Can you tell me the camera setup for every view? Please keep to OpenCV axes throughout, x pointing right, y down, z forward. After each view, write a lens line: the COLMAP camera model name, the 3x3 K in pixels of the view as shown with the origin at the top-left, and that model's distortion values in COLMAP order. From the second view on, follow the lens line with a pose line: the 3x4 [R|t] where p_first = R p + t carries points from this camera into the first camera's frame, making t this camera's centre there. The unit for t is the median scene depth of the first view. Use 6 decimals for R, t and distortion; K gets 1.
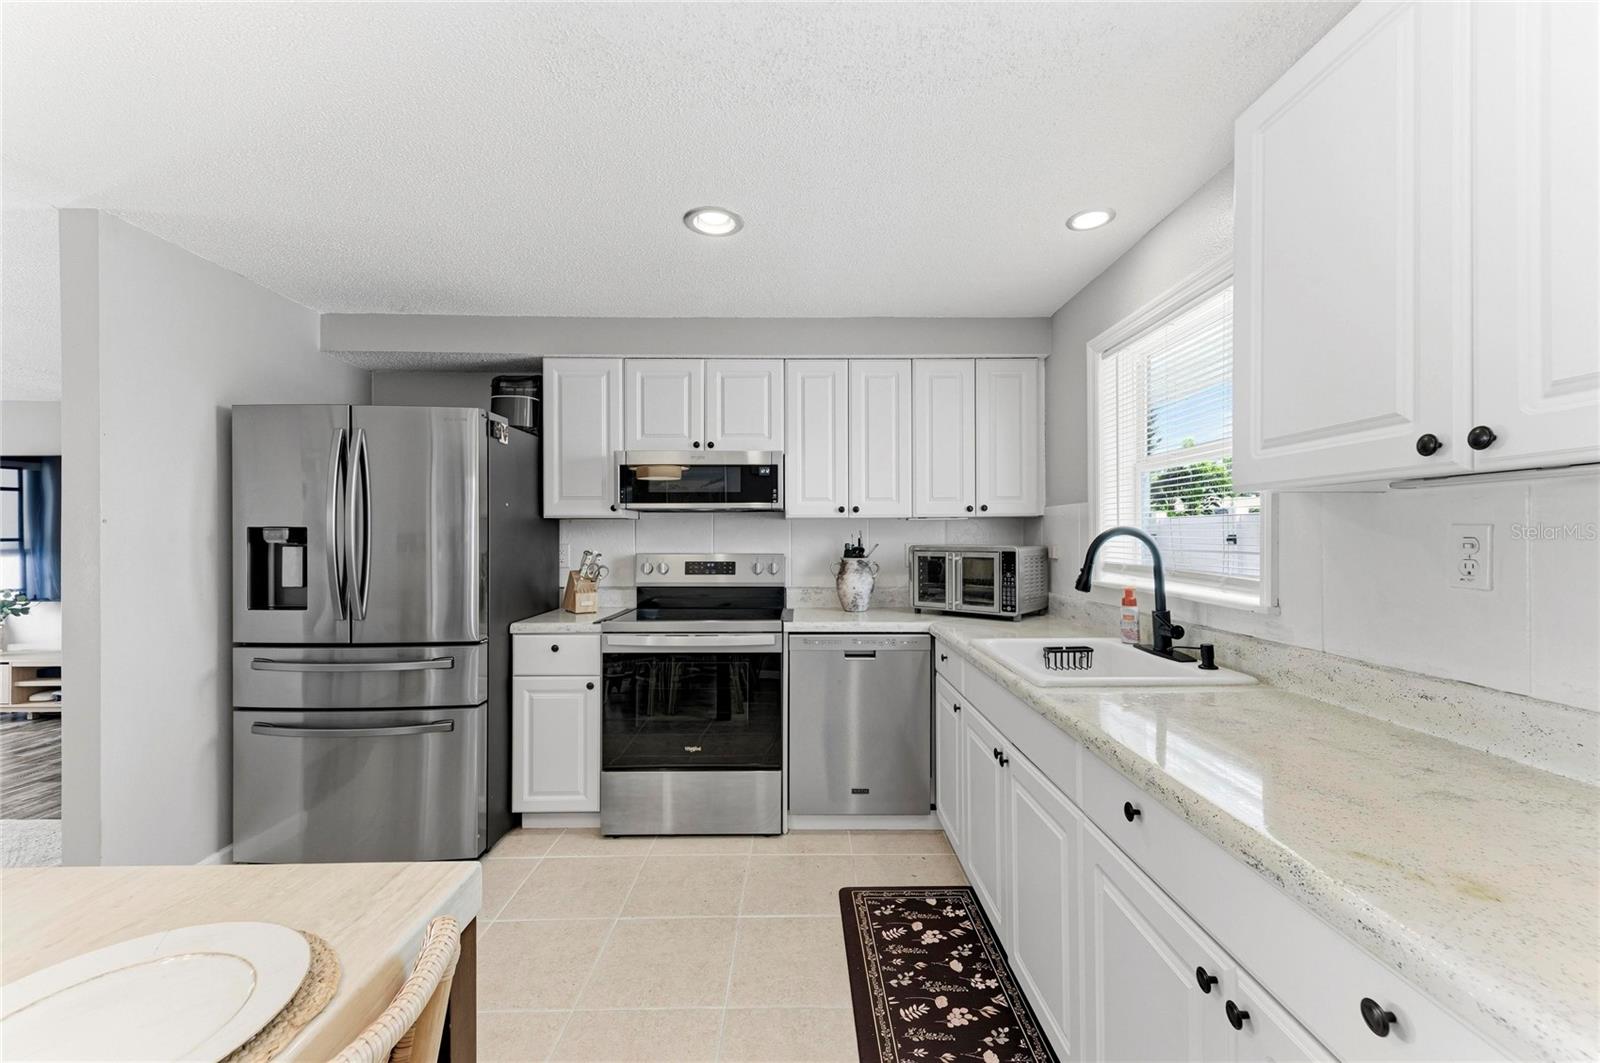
lens RADIAL K [[639.7, 0, 803.6], [0, 639.7, 537.9], [0, 0, 1]] dist [0.008724, -0.000259]
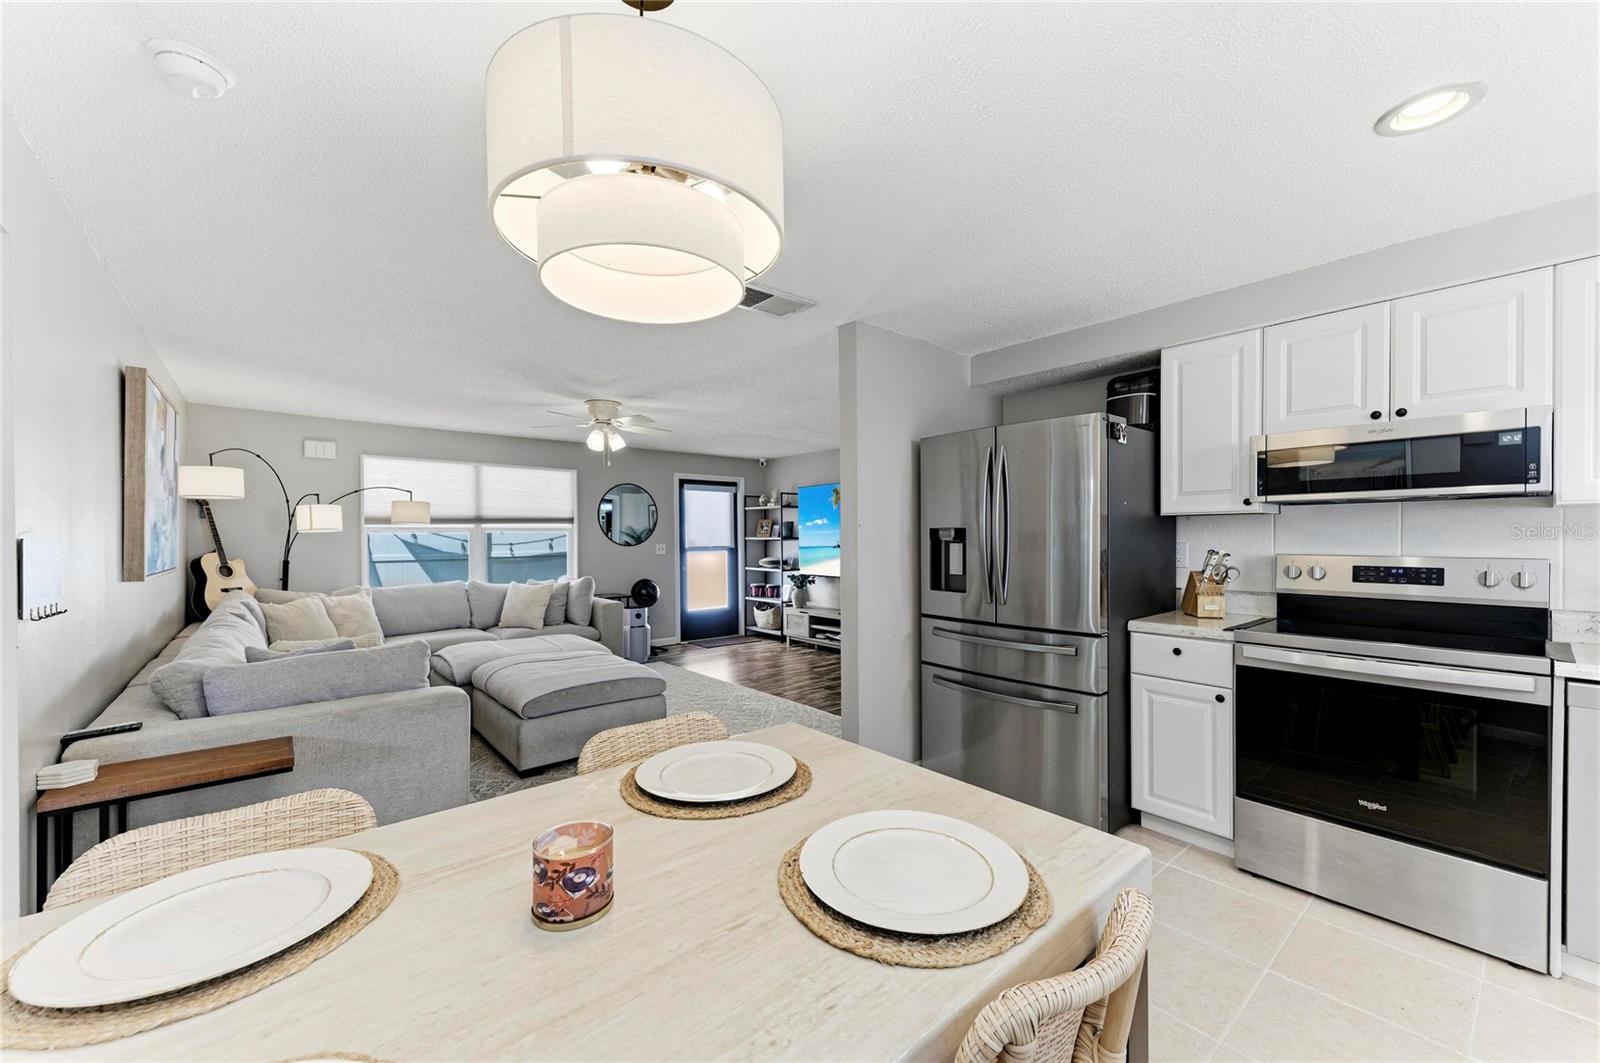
lens RADIAL K [[619.8, 0, 805.9], [0, 619.8, 542.1], [0, 0, 1]] dist [0.018871, -0.004872]
pose [[0.640525, 0.005692, -0.767916, -0.026634], [0.001749, 0.999959, 0.008871, 0.000102], [0.767936, -0.007025, 0.640489, -0.019368]]
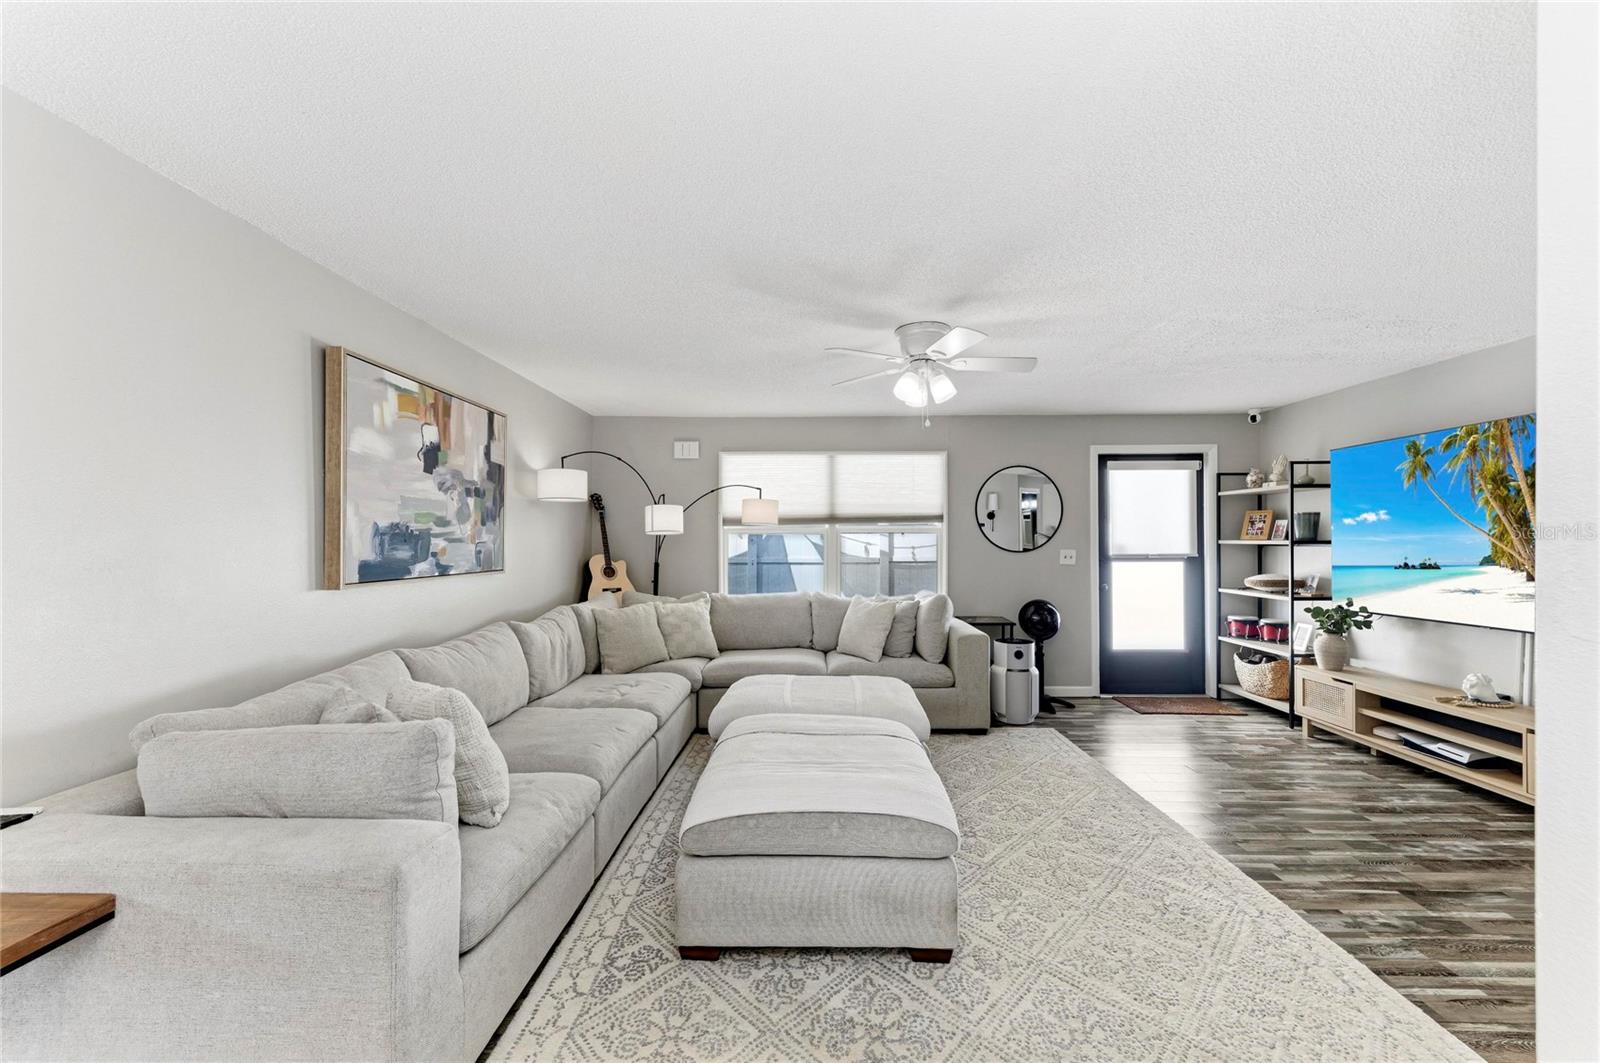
lens RADIAL K [[619.8, 0, 805.9], [0, 619.8, 542.1], [0, 0, 1]] dist [0.018871, -0.004872]
pose [[-0.024417, 0.004044, -0.999694, -0.549566], [0.001282, 0.999991, 0.004014, -0.000159], [0.999701, -0.001183, -0.024422, 0.429796]]
